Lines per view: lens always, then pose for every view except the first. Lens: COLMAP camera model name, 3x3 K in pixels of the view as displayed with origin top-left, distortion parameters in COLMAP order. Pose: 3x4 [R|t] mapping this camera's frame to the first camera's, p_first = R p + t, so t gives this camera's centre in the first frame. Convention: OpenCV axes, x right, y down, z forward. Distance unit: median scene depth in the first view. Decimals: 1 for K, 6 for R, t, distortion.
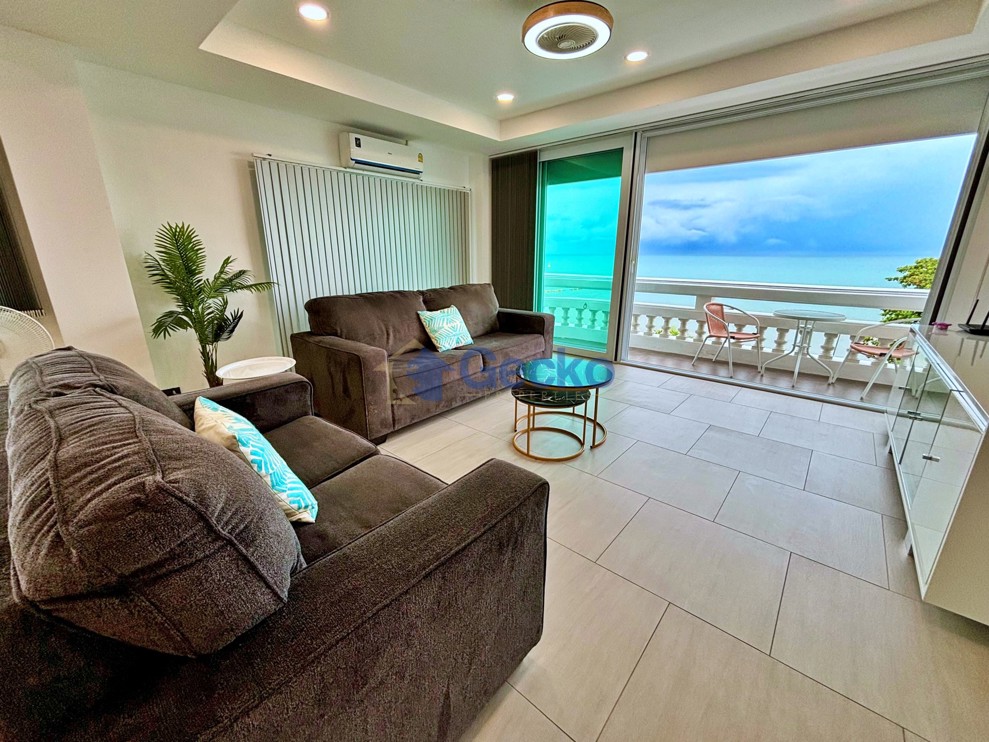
lens RADIAL K [[401.5, 0, 494.5], [0, 401.5, 371.0], [0, 0, 1]] dist [0.003346, -0.000108]
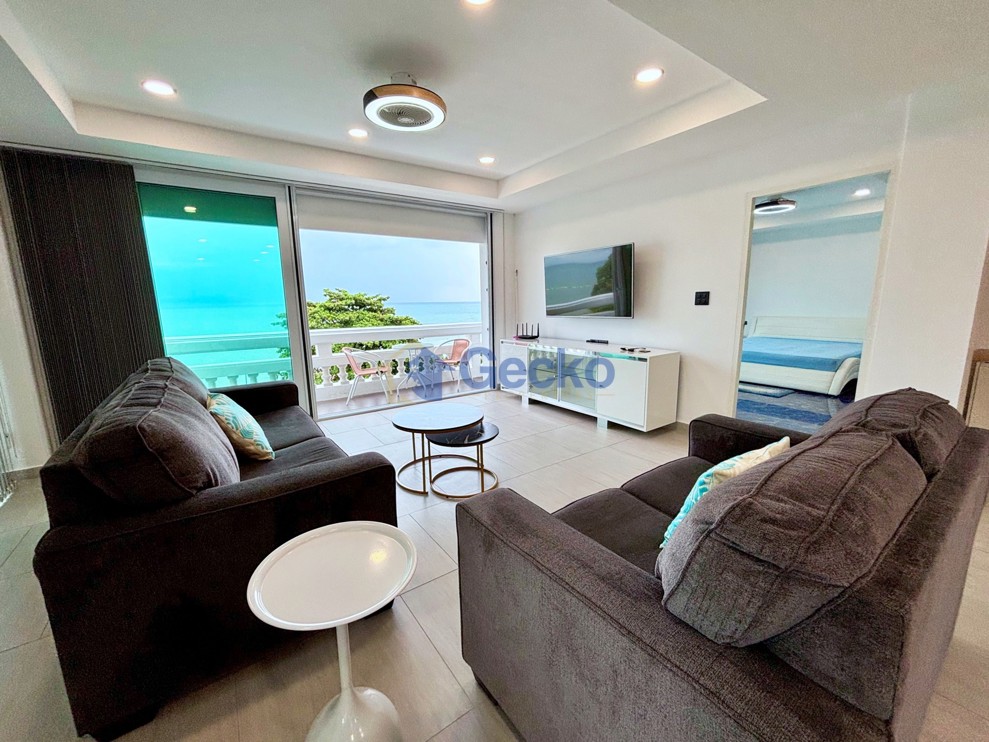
lens RADIAL K [[398.6, 0, 499.5], [0, 398.6, 369.3], [0, 0, 1]] dist [-0.000311, -0.000105]
pose [[0.243386, -0.174396, 0.954122, -0.527496], [0.292630, 0.951067, 0.099191, -0.115563], [-0.924733, 0.255063, 0.282510, 0.364966]]
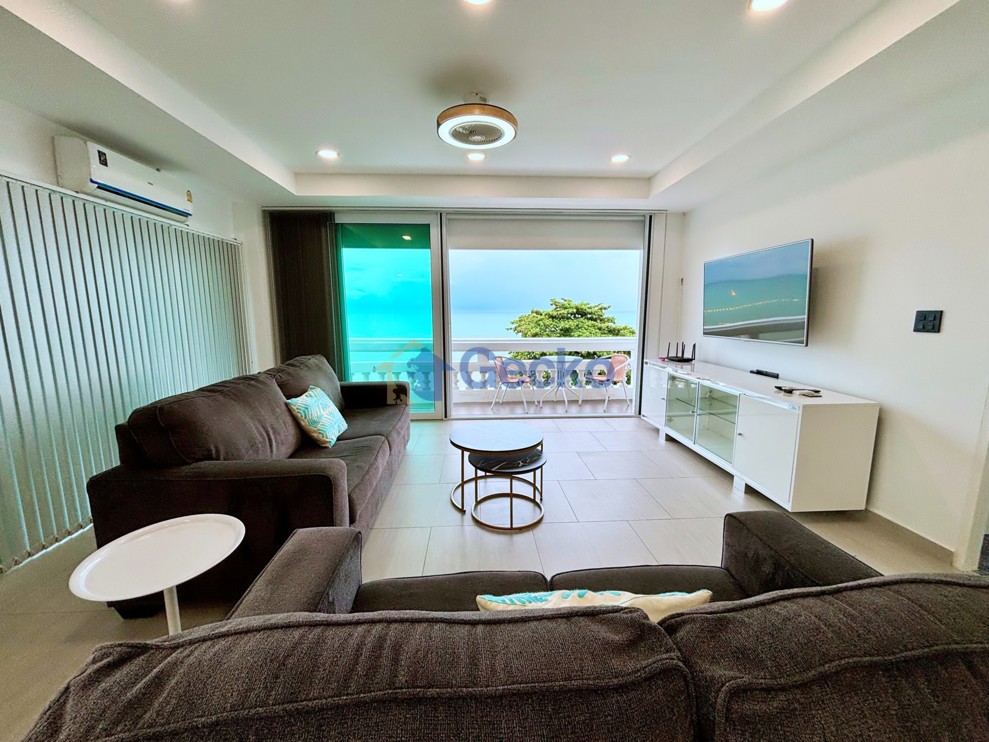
lens RADIAL K [[398.6, 0, 499.5], [0, 398.6, 369.3], [0, 0, 1]] dist [-0.000311, -0.000105]
pose [[0.717066, -0.106537, 0.688815, -0.341342], [0.203215, 0.977269, -0.060398, -0.068012], [-0.666723, 0.183287, 0.722417, 0.169628]]
